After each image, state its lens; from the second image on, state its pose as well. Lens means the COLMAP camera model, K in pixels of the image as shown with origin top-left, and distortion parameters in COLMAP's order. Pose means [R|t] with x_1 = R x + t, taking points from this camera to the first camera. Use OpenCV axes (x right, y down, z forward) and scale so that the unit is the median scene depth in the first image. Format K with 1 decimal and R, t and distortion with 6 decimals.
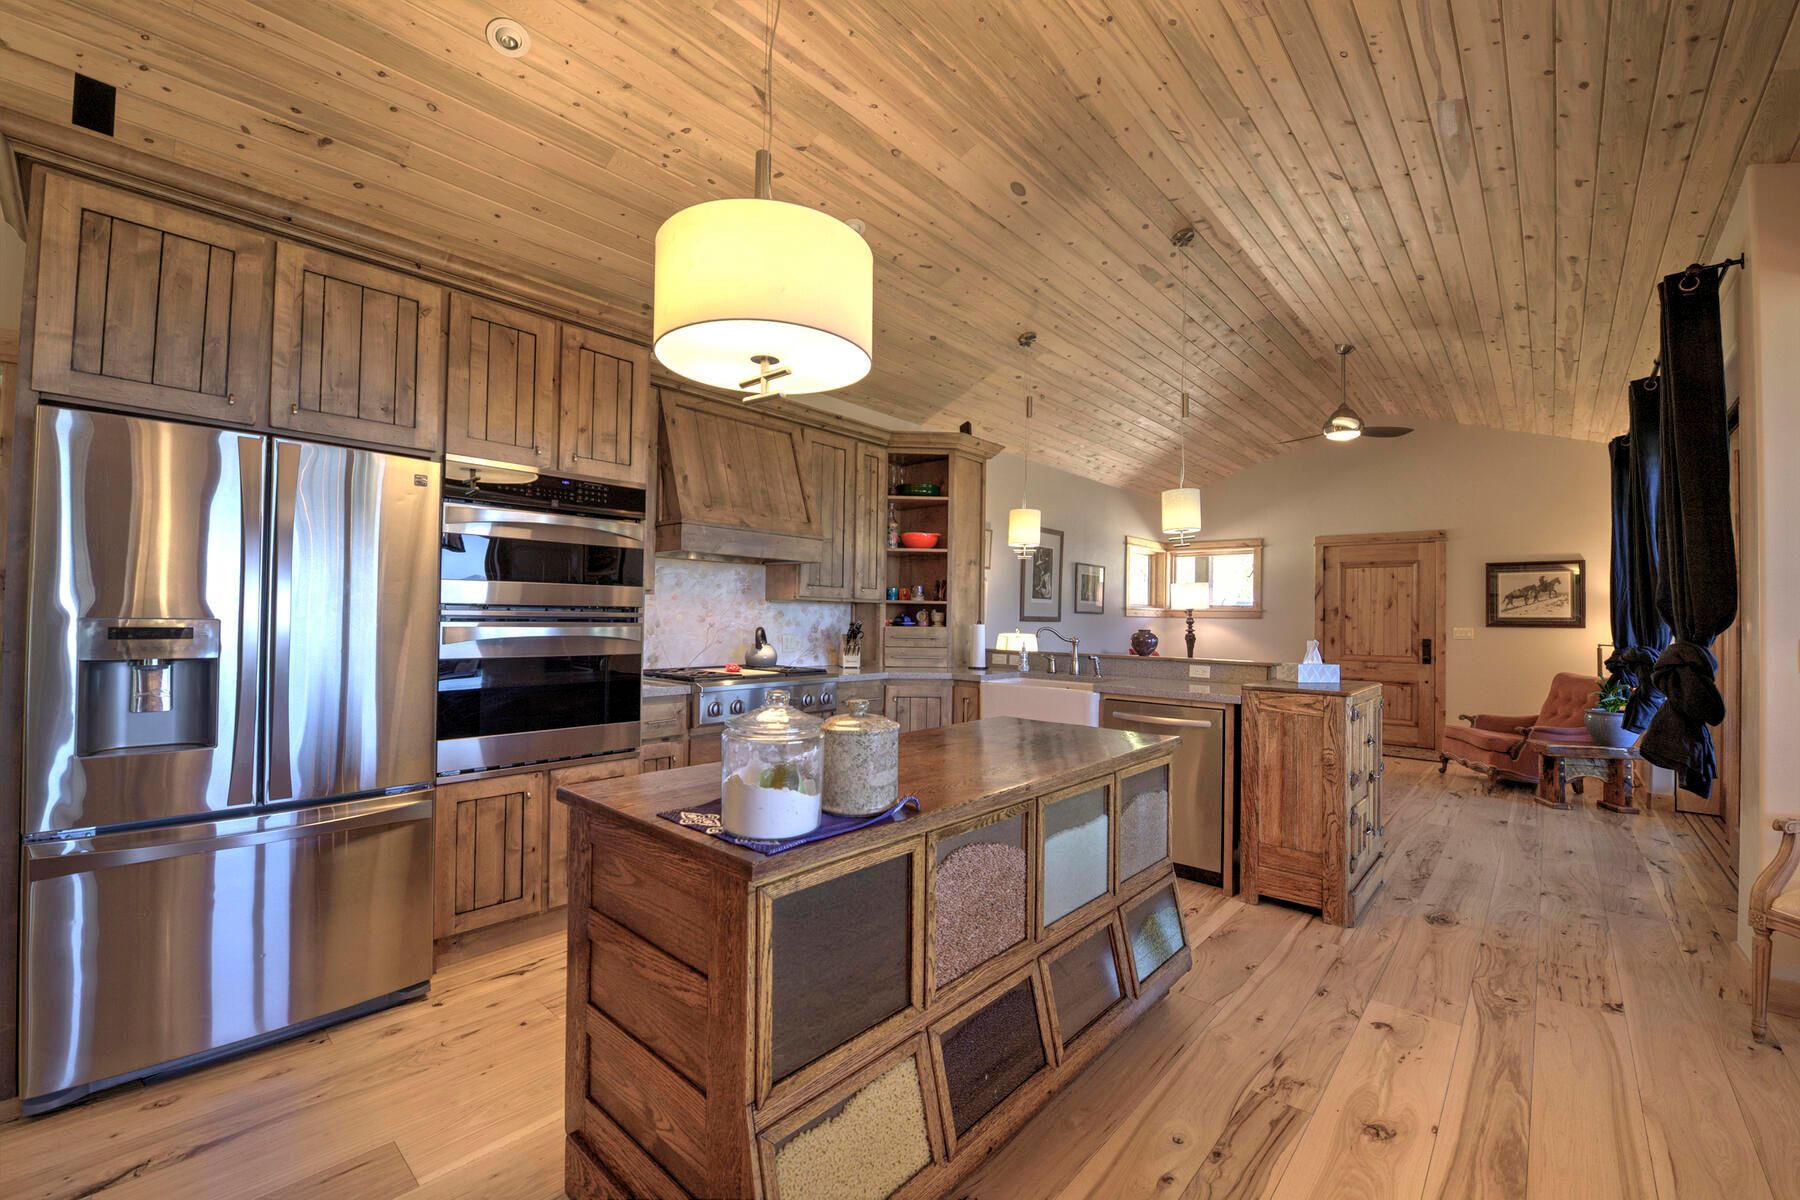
lens RADIAL K [[736.7, 0, 897.7], [0, 736.7, 601.4], [0, 0, 1]] dist [-0.015080, -0.001708]
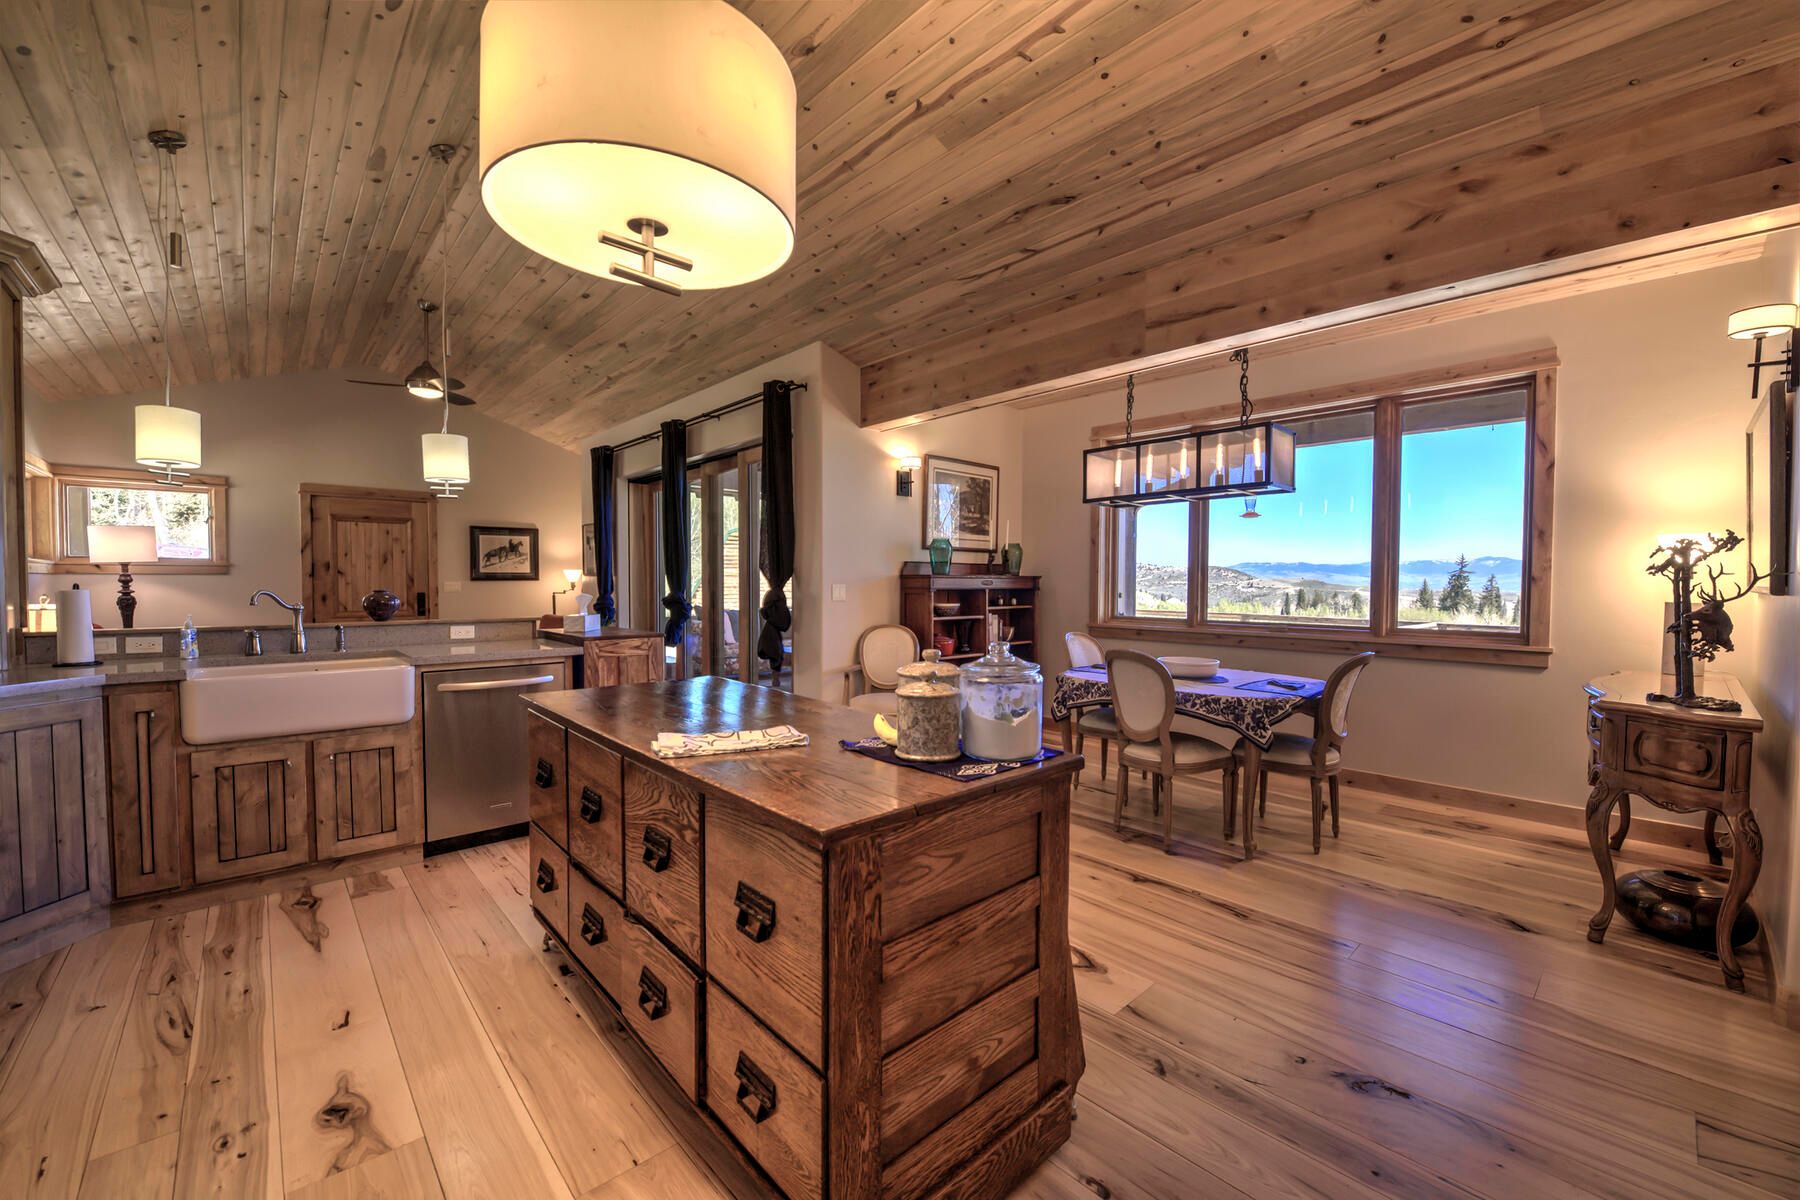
lens RADIAL K [[714.6, 0, 906.8], [0, 714.6, 605.4], [0, 0, 1]] dist [-0.017465, -0.002239]
pose [[0.086240, -0.049361, 0.995051, -0.374324], [-0.022350, 0.998425, 0.051465, 0.000618], [-0.996024, -0.026677, 0.085001, 0.290966]]
